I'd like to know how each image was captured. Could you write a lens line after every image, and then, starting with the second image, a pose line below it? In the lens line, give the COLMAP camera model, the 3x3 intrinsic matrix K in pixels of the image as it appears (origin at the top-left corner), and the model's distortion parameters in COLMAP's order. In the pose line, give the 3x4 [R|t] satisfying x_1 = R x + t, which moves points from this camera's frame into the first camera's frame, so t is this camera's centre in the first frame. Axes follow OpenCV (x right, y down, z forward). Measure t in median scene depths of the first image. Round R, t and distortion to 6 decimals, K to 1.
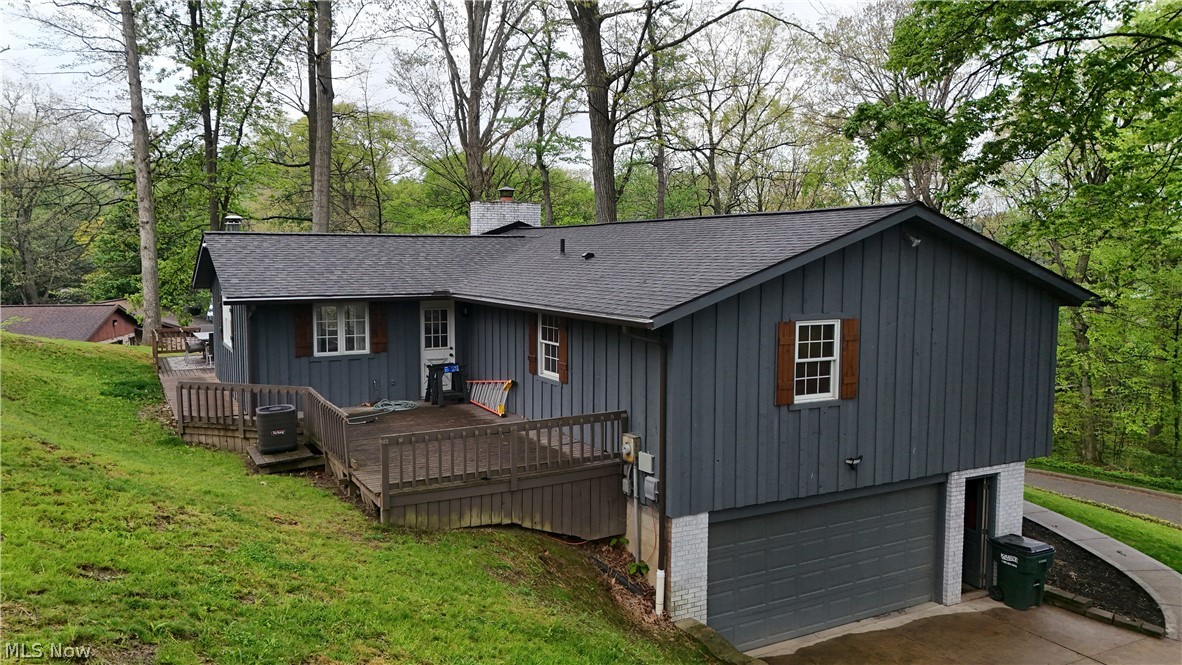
lens RADIAL K [[870.3, 0, 591.0], [0, 870.3, 332.5], [0, 0, 1]] dist [0.103022, -0.099322]
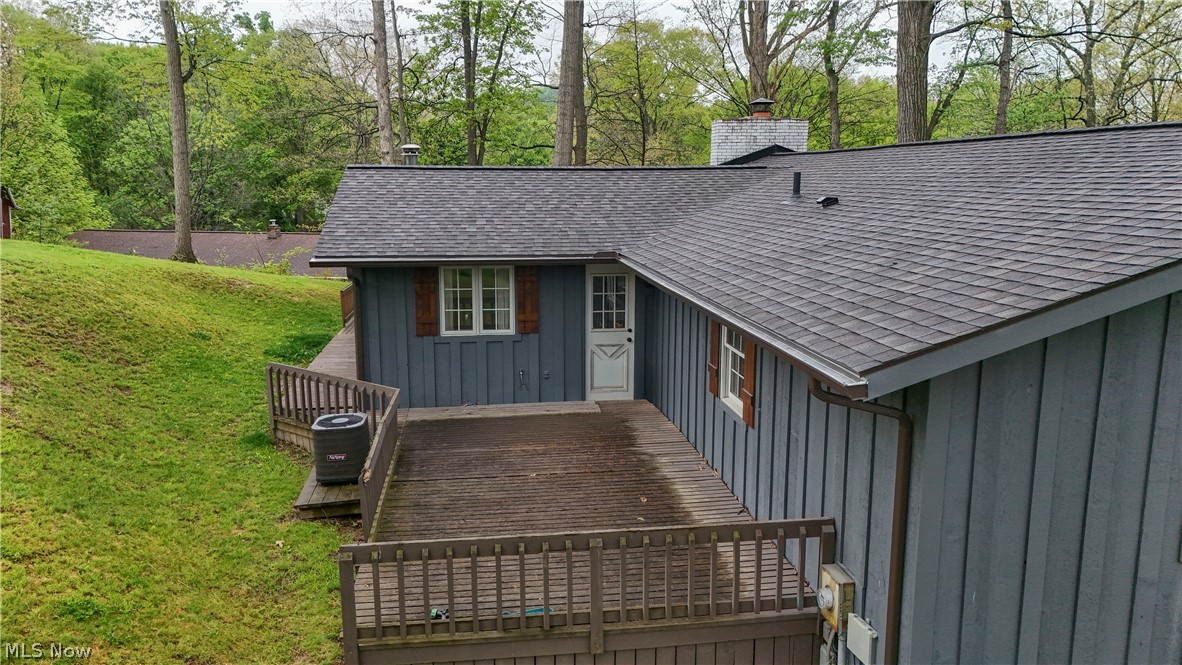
lens RADIAL K [[870.3, 0, 591.0], [0, 870.3, 332.5], [0, 0, 1]] dist [0.103022, -0.099322]
pose [[0.935913, 0.062687, -0.346609, 0.050777], [-0.033714, 0.995461, 0.089003, -0.038818], [0.350615, -0.071613, 0.933778, 0.302268]]
